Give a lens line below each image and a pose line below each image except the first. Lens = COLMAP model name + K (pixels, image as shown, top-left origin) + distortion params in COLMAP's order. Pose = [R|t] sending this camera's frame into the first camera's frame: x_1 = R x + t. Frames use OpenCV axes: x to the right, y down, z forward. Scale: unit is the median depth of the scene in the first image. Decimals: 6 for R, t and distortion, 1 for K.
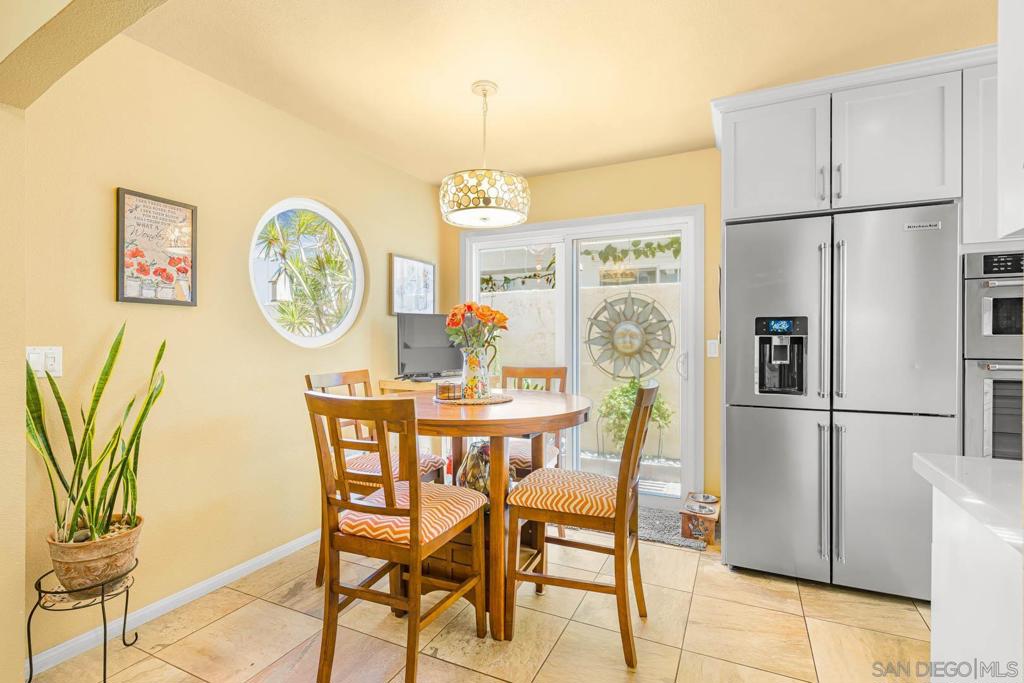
lens RADIAL K [[485.0, 0, 510.7], [0, 485.0, 340.7], [0, 0, 1]] dist [0.005707, 0.000492]
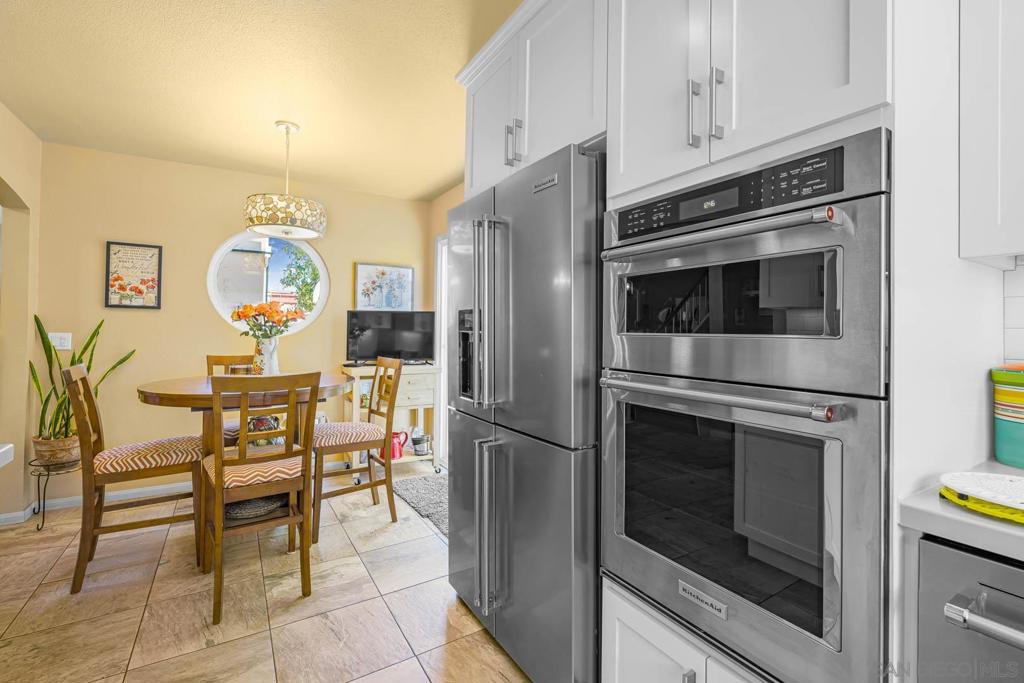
lens RADIAL K [[451.6, 0, 500.1], [0, 451.6, 328.0], [0, 0, 1]] dist [0.005149, -0.002239]
pose [[0.836529, 0.005971, -0.547890, 1.174069], [-0.013623, 0.999858, -0.009904, -0.010277], [0.547753, 0.015749, 0.836492, 0.403725]]
